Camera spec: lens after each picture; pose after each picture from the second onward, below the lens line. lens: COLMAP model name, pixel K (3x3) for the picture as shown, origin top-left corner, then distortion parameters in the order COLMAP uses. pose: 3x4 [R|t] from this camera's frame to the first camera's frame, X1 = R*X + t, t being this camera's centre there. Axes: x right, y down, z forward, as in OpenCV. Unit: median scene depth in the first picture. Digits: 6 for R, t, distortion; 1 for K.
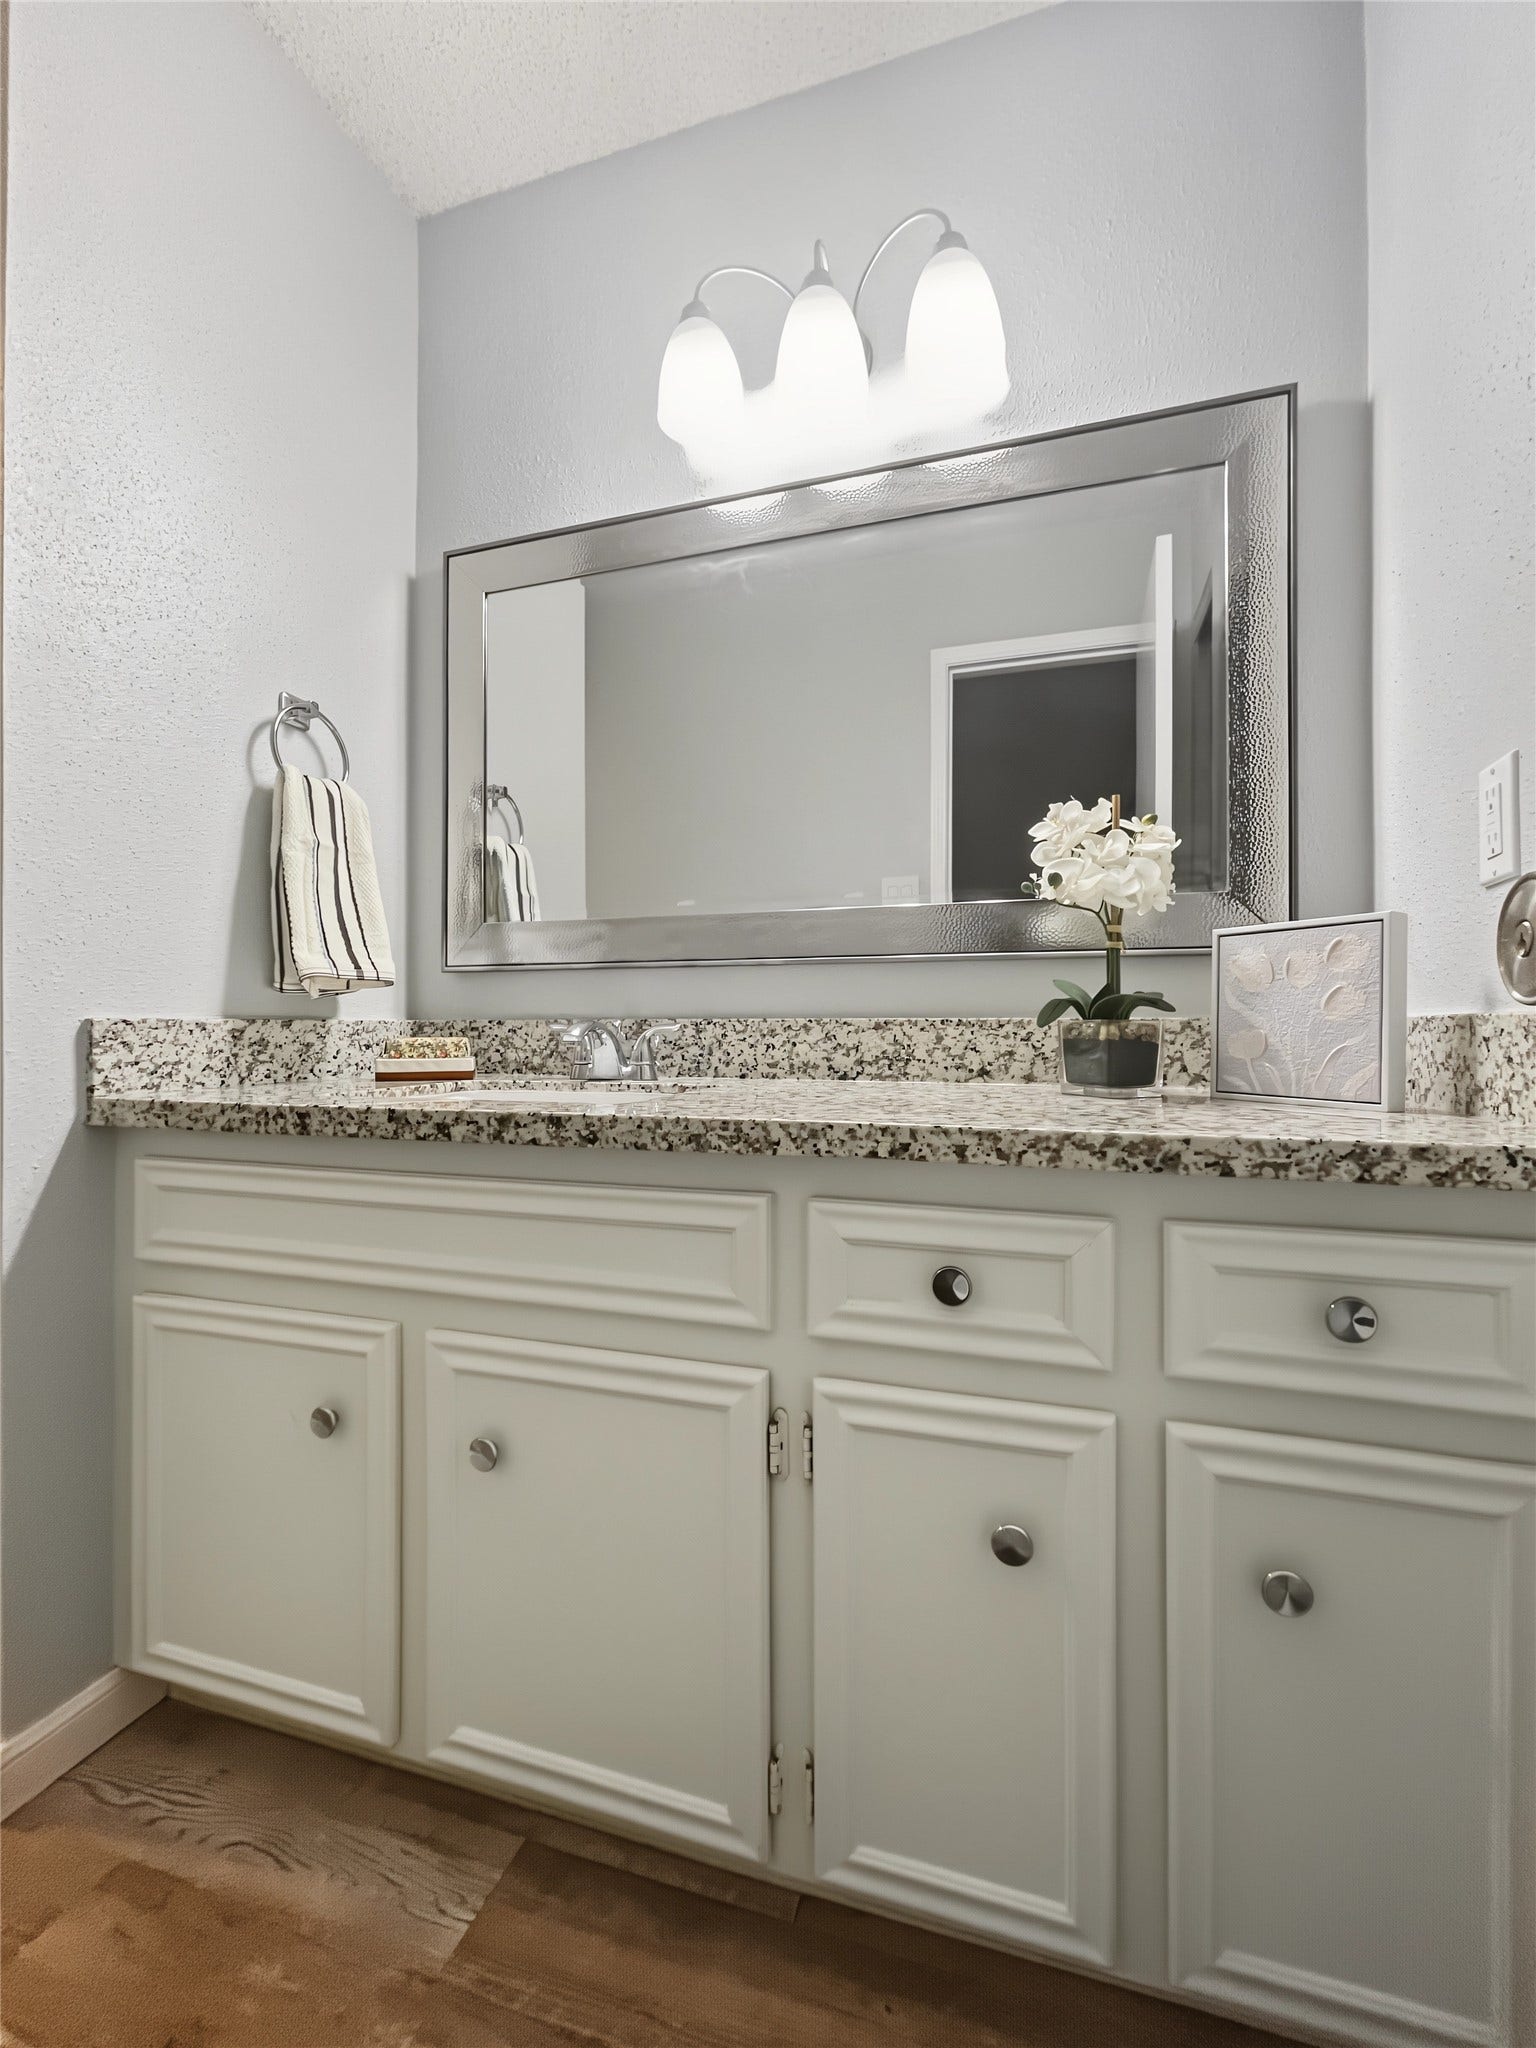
lens RADIAL K [[897.6, 0, 768.0], [0, 897.6, 1024.0], [0, 0, 1]] dist [0.001628, -0.000221]
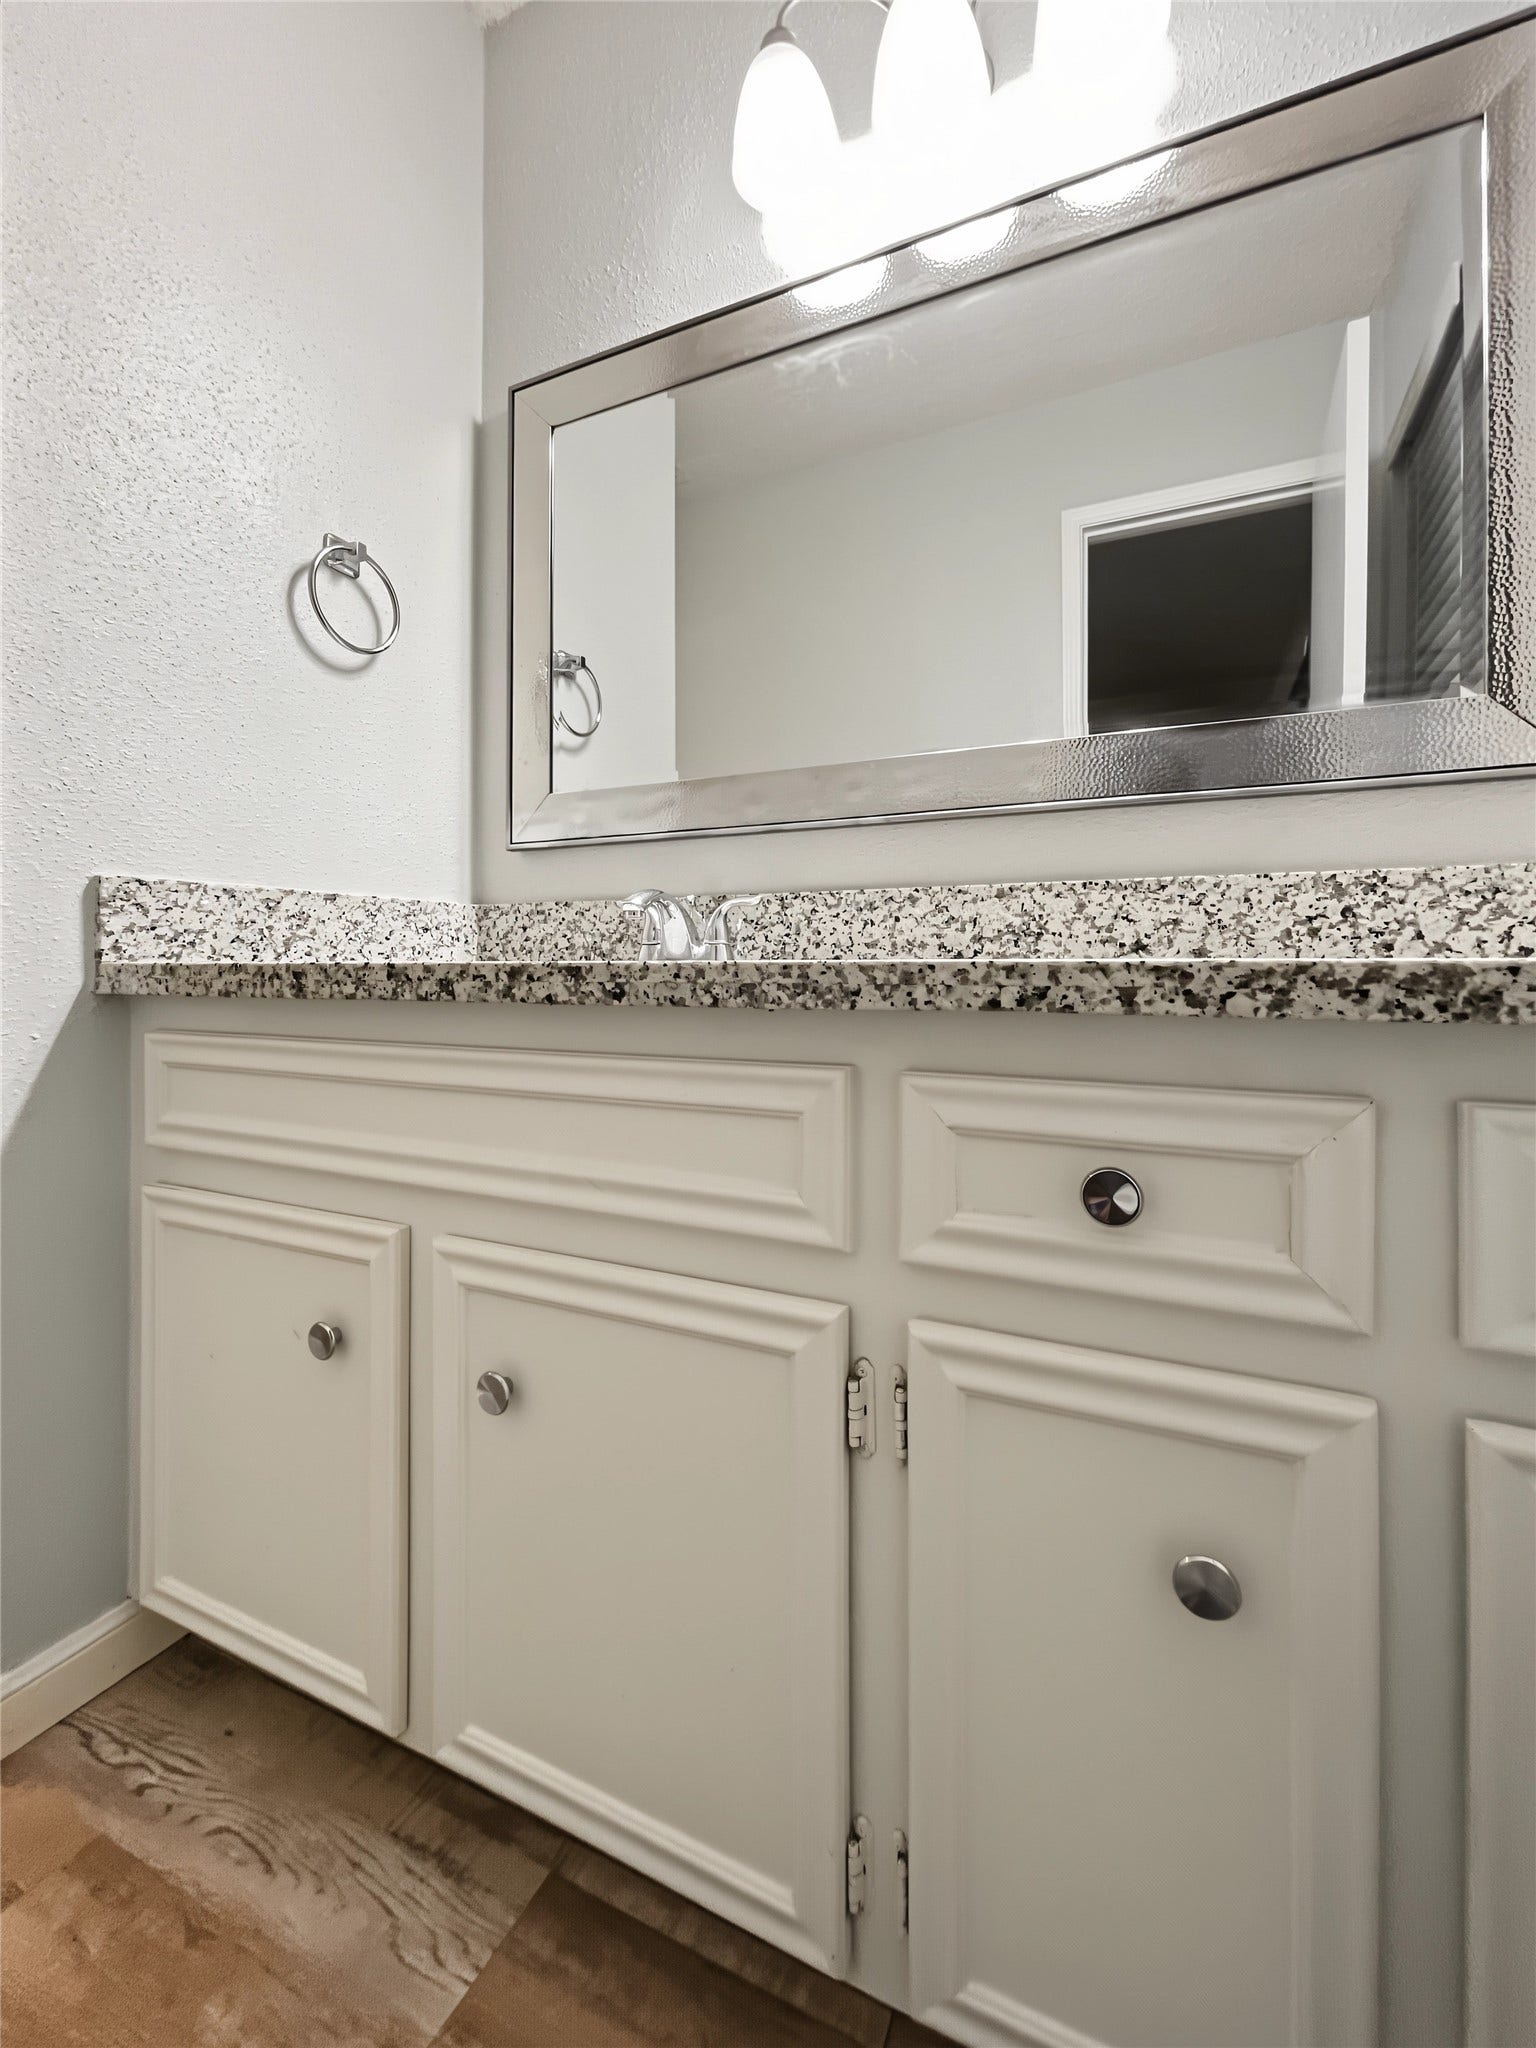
lens RADIAL K [[864.6, 0, 771.3], [0, 864.6, 974.6], [0, 0, 1]] dist [0.000453, -0.000419]
pose [[0.990618, 0.000469, -0.136663, 0.031477], [-0.000383, 1.000000, 0.000656, 0.100357], [0.136663, -0.000598, 0.990617, 0.256590]]
